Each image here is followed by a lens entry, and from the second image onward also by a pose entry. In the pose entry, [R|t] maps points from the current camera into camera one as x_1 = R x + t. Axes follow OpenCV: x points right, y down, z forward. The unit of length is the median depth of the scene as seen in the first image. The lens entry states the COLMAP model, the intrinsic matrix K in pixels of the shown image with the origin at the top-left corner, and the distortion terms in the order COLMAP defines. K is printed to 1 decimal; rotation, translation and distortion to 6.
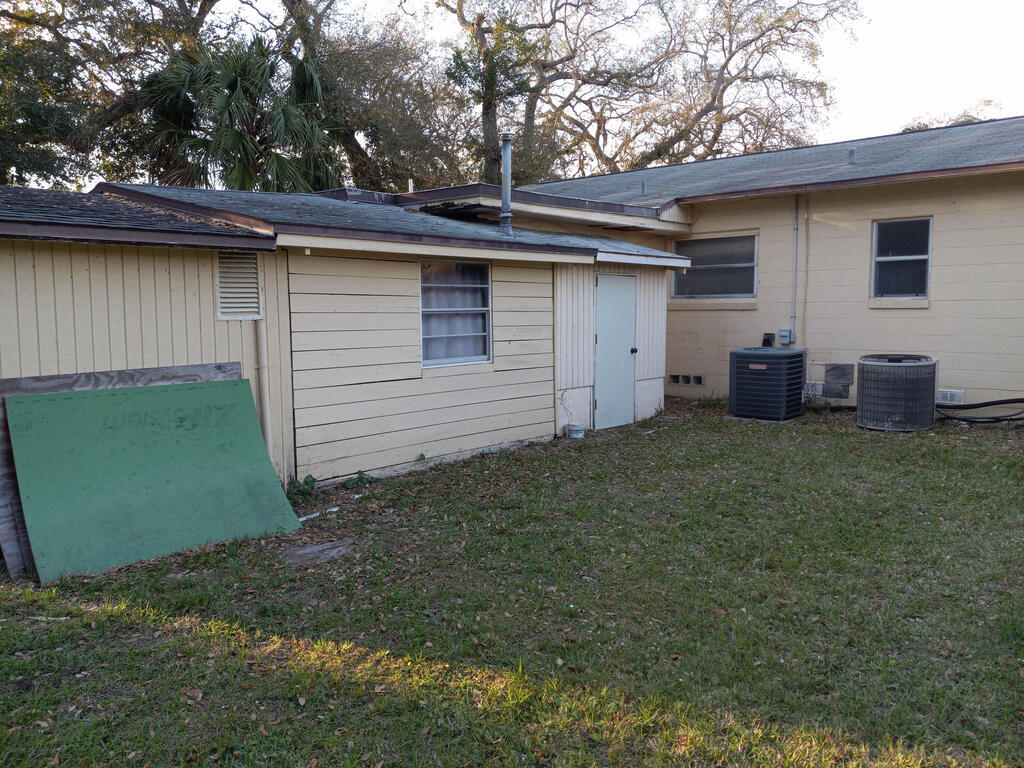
lens RADIAL K [[866.8, 0, 512.0], [0, 866.8, 384.0], [0, 0, 1]] dist [0.007964, 0.000725]
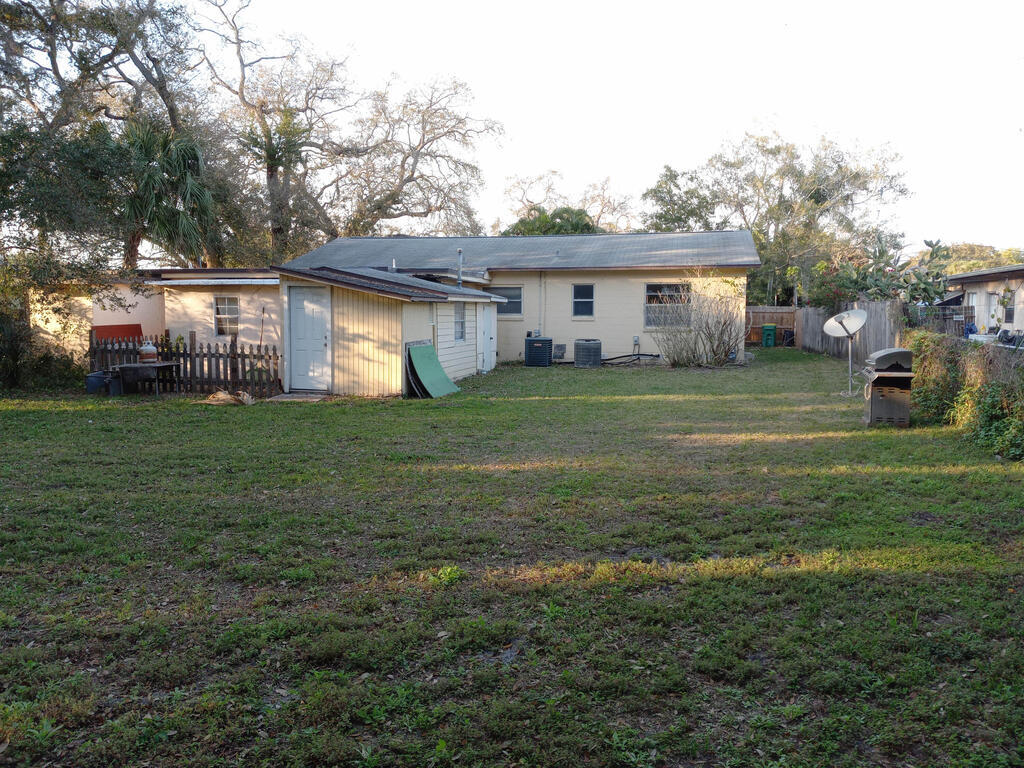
lens RADIAL K [[854.6, 0, 512.0], [0, 854.6, 384.0], [0, 0, 1]] dist [0.101278, -0.002128]
pose [[0.888984, -0.022731, 0.457374, -0.819597], [0.024869, 0.999690, 0.001346, 0.080128], [-0.457263, 0.010178, 0.889273, -1.022750]]
